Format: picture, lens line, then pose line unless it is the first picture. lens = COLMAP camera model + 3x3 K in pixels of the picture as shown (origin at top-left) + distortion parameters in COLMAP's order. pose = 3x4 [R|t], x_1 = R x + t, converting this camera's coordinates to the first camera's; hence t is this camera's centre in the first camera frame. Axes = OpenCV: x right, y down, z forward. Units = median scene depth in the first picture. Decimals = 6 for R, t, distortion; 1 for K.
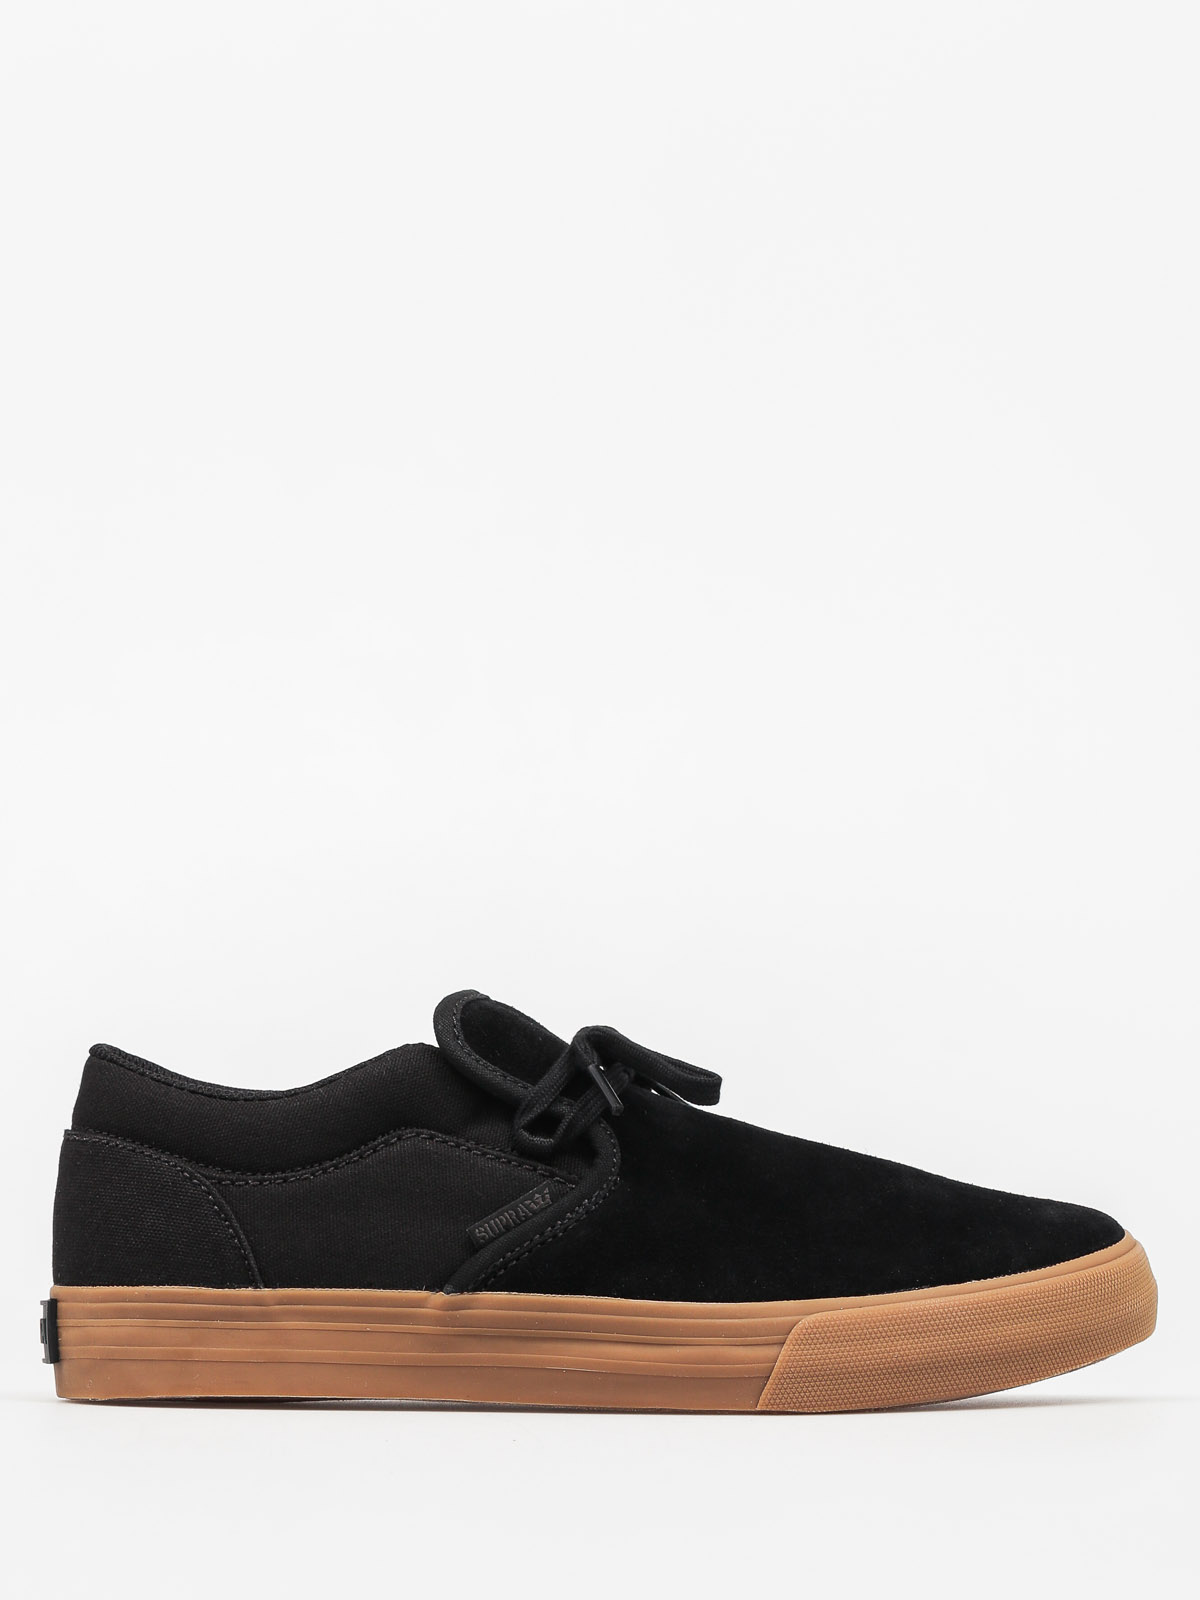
lens RADIAL K [[4556.6, 0, 599.9], [0, 4556.6, 801.1], [0, 0, 1]] dist [-0.110603, 0.000000]
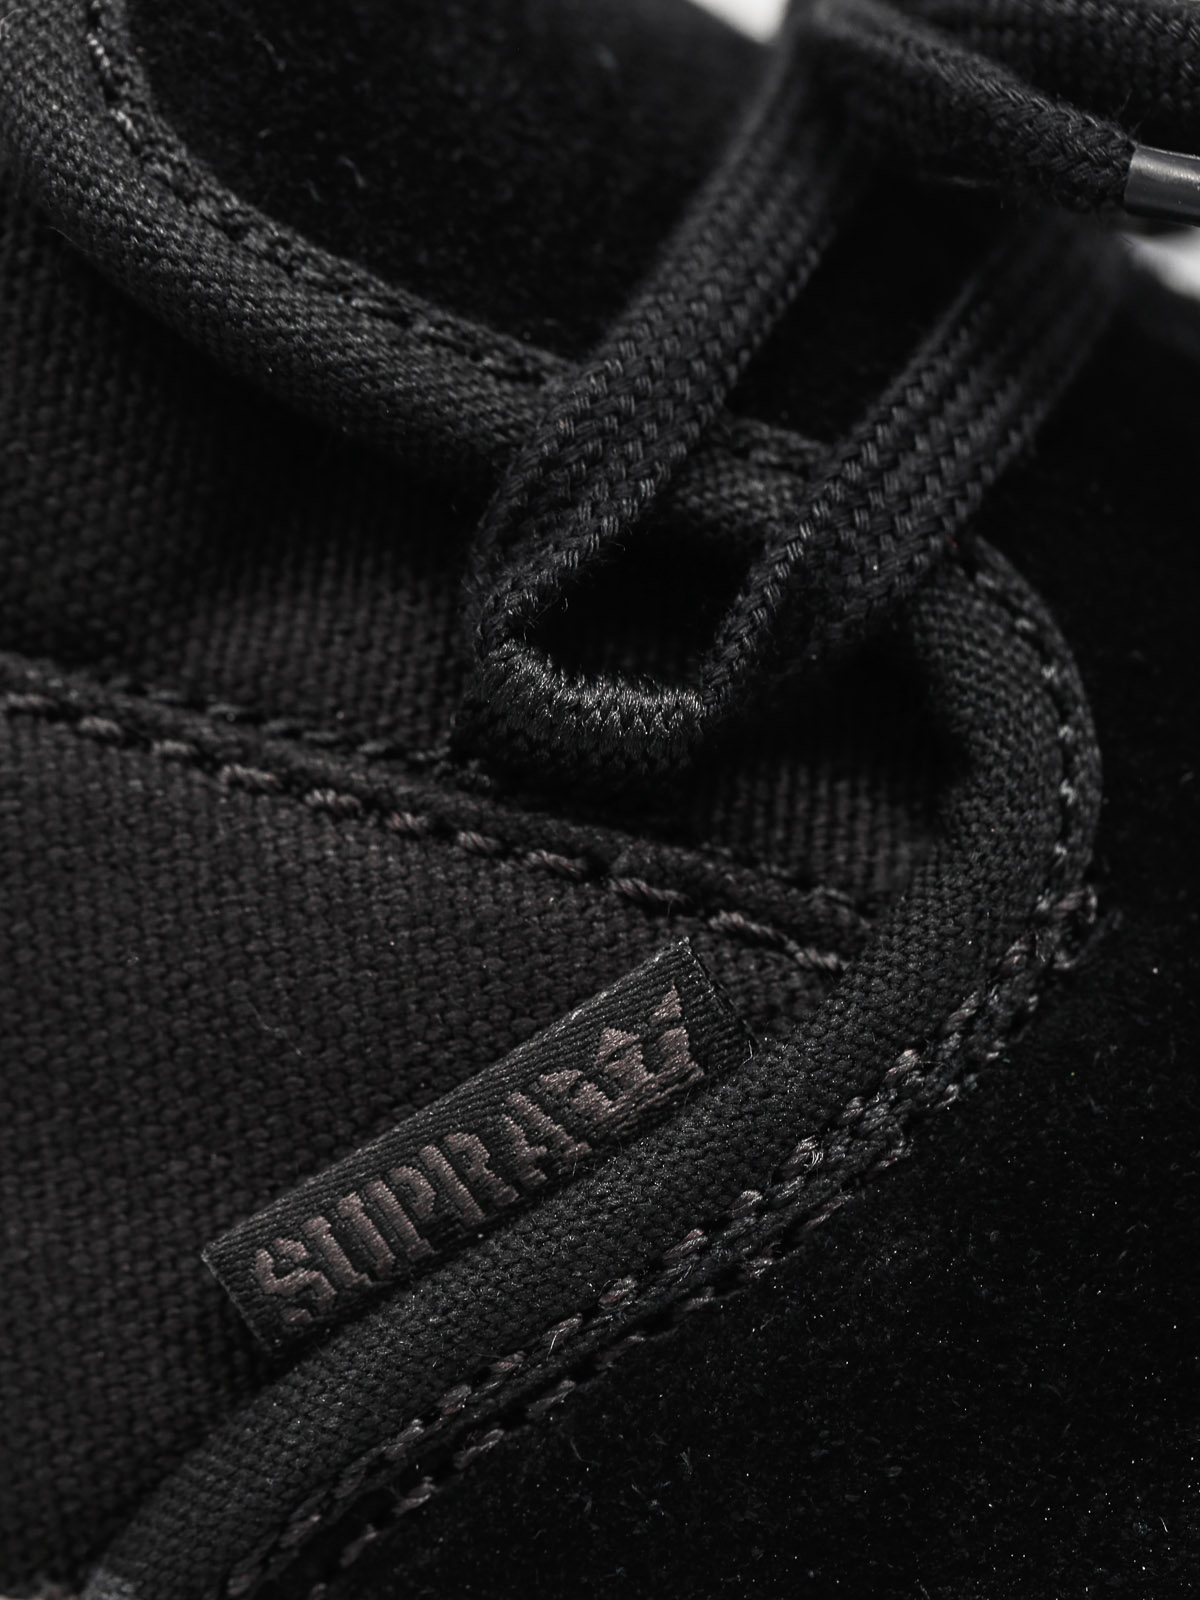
lens RADIAL K [[4556.6, 0, 599.1], [0, 4556.6, 798.4], [0, 0, 1]] dist [-0.110603, 0.000000]
pose [[0.998938, -0.028140, -0.036480, -0.007968], [0.036949, 0.962296, 0.269482, 0.032988], [0.027521, -0.270544, 0.962314, 0.838721]]
